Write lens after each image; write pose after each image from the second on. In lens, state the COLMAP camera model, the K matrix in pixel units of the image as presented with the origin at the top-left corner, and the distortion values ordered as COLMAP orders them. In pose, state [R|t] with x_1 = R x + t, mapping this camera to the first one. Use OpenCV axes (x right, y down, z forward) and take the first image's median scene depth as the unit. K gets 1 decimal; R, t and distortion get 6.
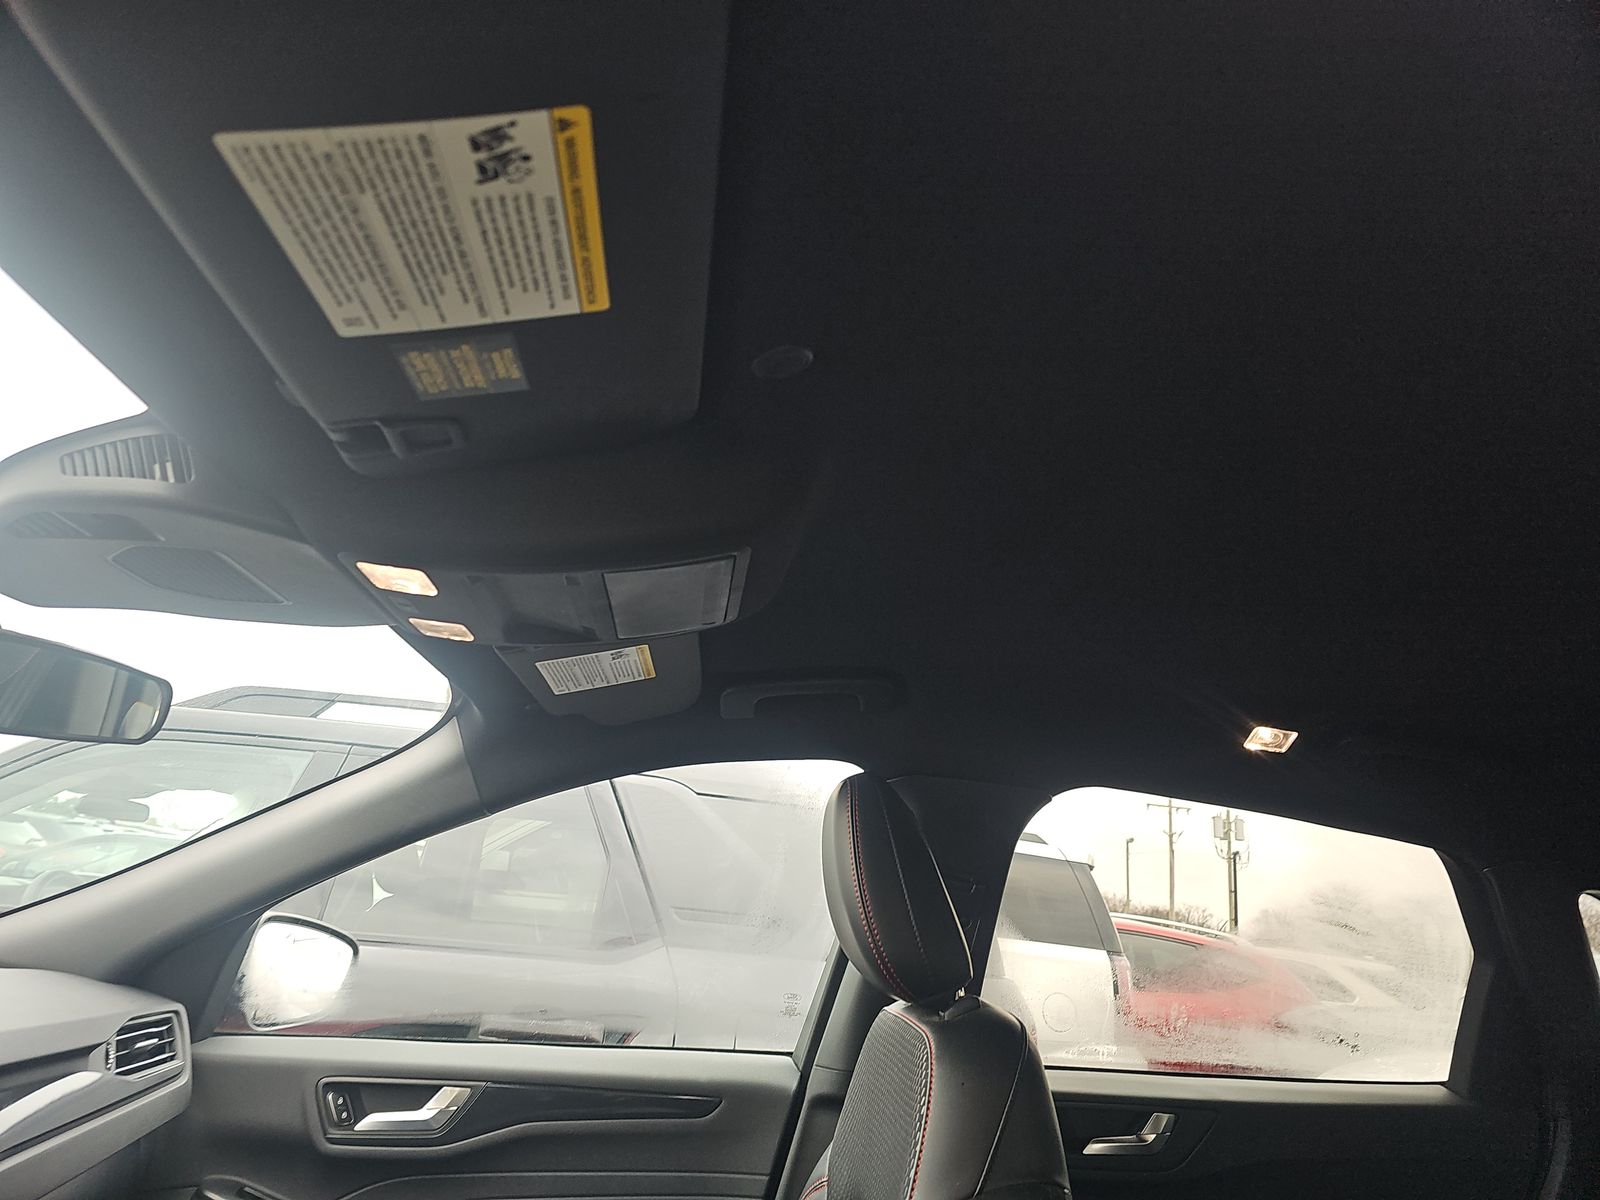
lens RADIAL K [[1071.5, 0, 802.6], [0, 1071.5, 607.3], [0, 0, 1]] dist [0.024370, -0.000305]
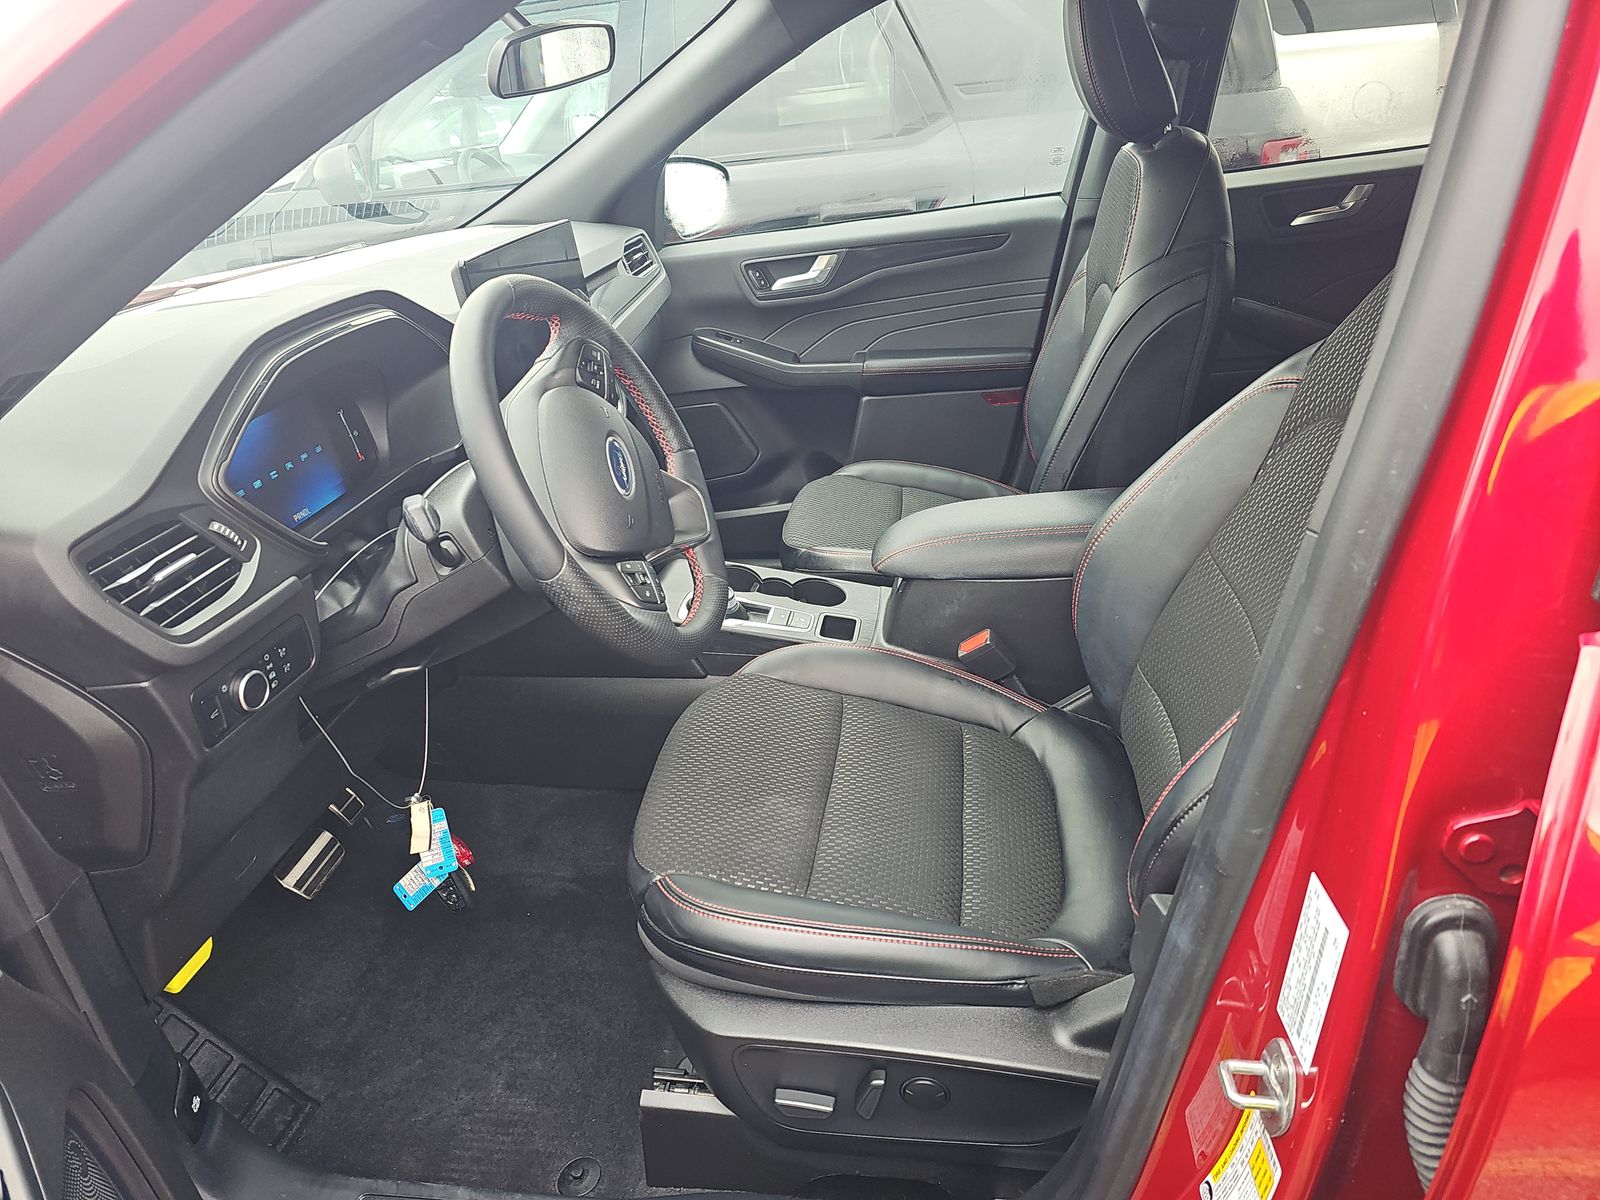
lens RADIAL K [[1071.5, 0, 802.6], [0, 1071.5, 607.3], [0, 0, 1]] dist [0.024370, -0.000305]
pose [[0.952902, -0.059013, -0.297481, 0.054555], [0.244223, 0.730880, 0.637314, -0.146898], [0.179813, -0.679949, 0.710870, -0.376300]]
